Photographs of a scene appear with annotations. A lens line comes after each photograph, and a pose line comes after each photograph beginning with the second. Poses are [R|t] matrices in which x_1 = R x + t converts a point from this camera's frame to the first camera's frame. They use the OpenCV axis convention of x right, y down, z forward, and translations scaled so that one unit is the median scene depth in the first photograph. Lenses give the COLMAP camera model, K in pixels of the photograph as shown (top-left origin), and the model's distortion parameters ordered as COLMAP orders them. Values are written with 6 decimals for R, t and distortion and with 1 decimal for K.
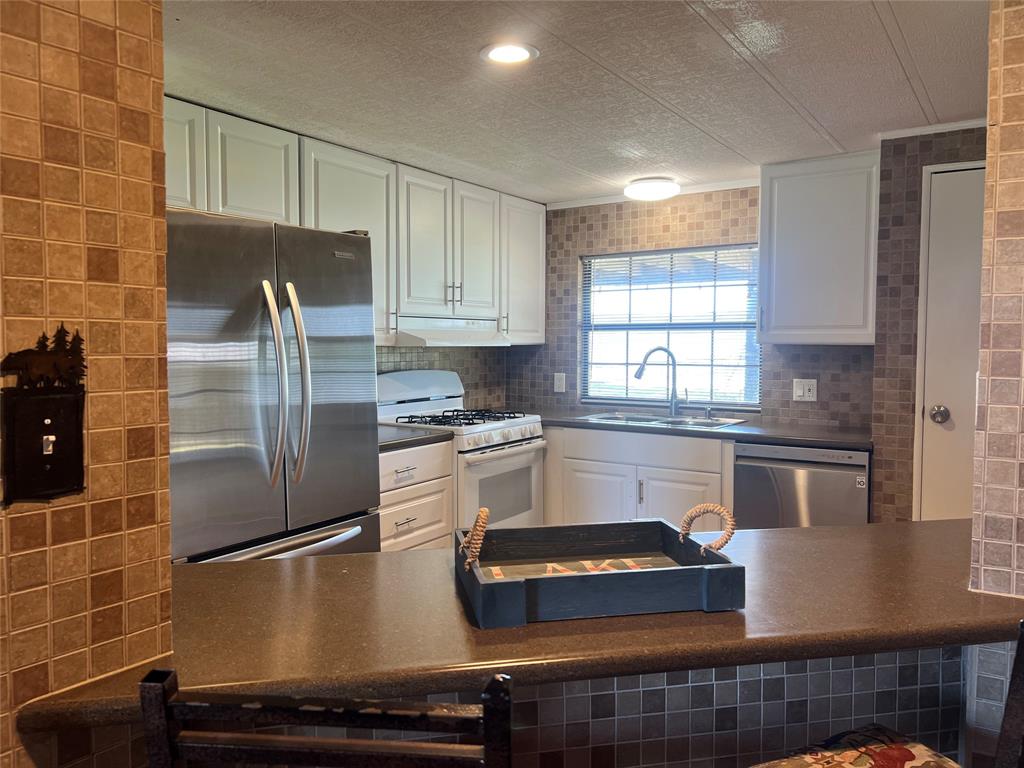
lens RADIAL K [[770.3, 0, 512.0], [0, 770.3, 384.0], [0, 0, 1]] dist [0.068802, -0.085573]
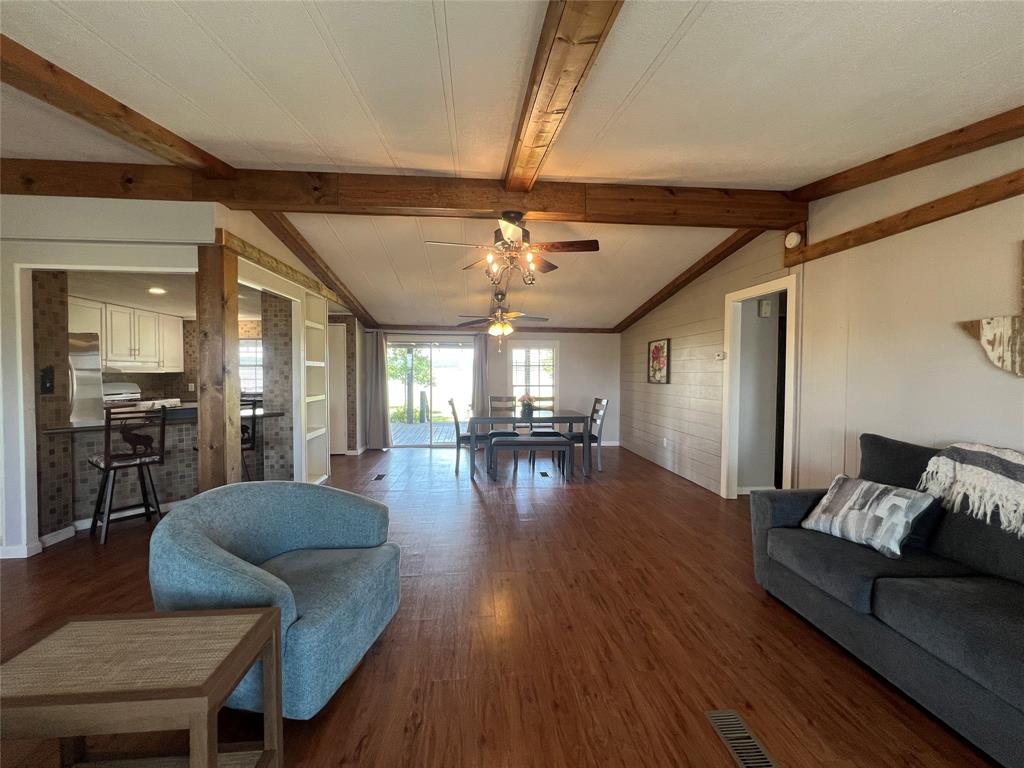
lens RADIAL K [[410.2, 0, 512.0], [0, 410.2, 384.0], [0, 0, 1]] dist [0.001287, 0.000146]
pose [[0.778669, -0.015921, 0.627233, 0.043183], [0.036029, 0.999163, -0.019367, 0.061315], [-0.626400, 0.037679, 0.778591, -0.856903]]
